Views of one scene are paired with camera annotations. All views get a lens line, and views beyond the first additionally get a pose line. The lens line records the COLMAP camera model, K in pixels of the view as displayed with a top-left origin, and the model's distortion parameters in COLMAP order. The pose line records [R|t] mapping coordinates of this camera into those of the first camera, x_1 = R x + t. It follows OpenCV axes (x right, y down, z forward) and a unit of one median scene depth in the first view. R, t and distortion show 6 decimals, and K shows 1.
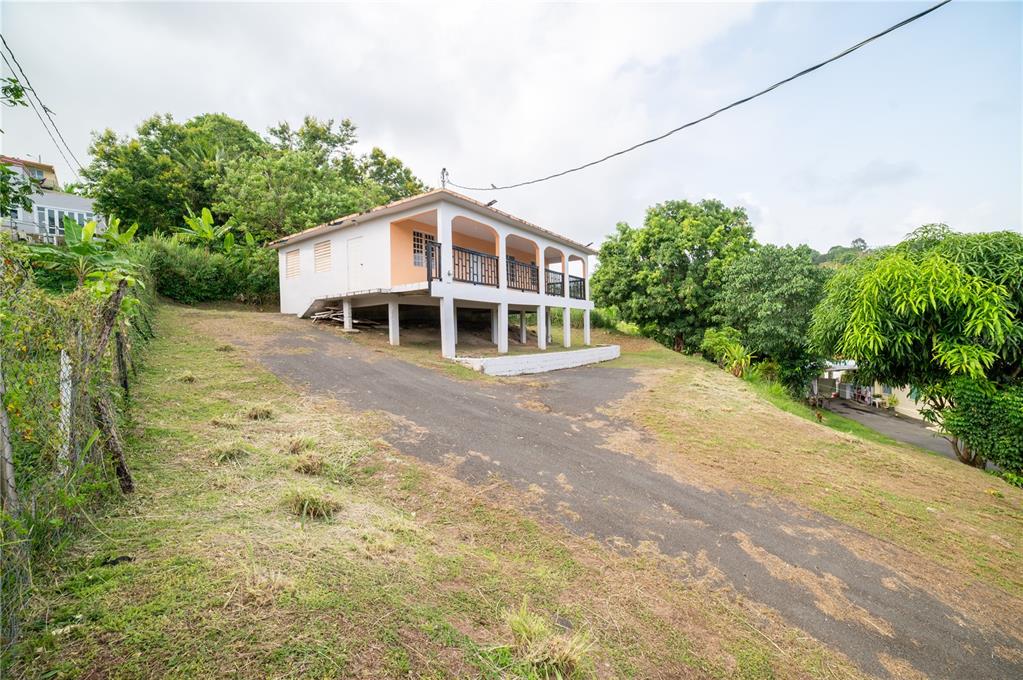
lens RADIAL K [[397.5, 0, 512.1], [0, 397.5, 338.4], [0, 0, 1]] dist [0.006065, -0.000099]
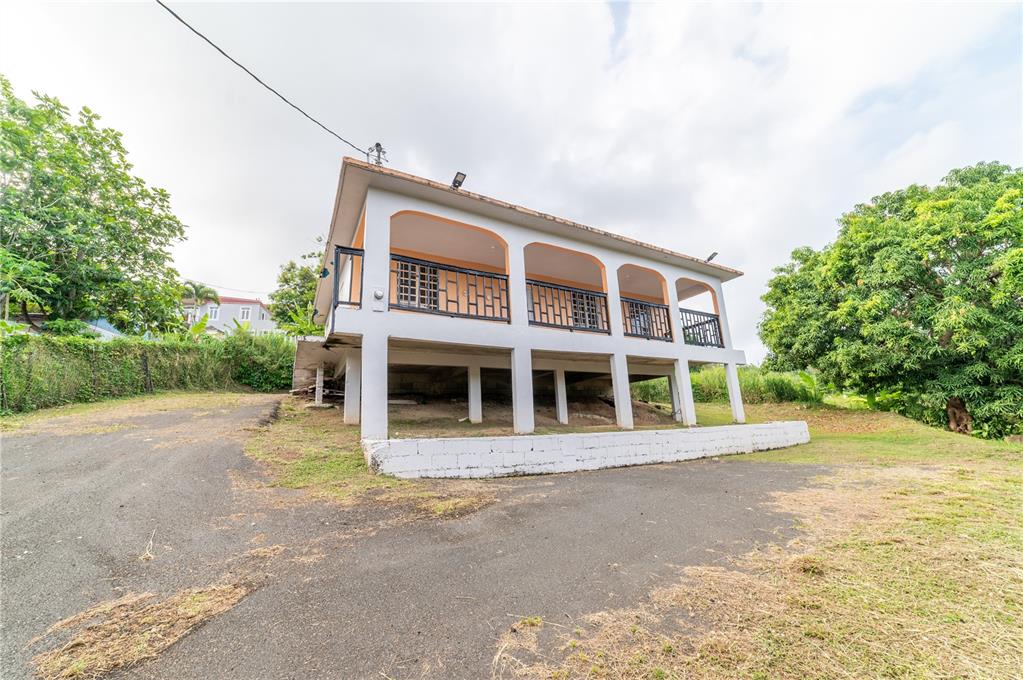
lens RADIAL K [[397.5, 0, 491.3], [0, 397.5, 347.2], [0, 0, 1]] dist [0.006065, -0.000099]
pose [[0.894992, -0.111967, -0.431802, 0.094877], [0.023745, 0.978572, -0.204530, 0.015296], [0.445450, 0.172799, 0.878473, 0.217201]]
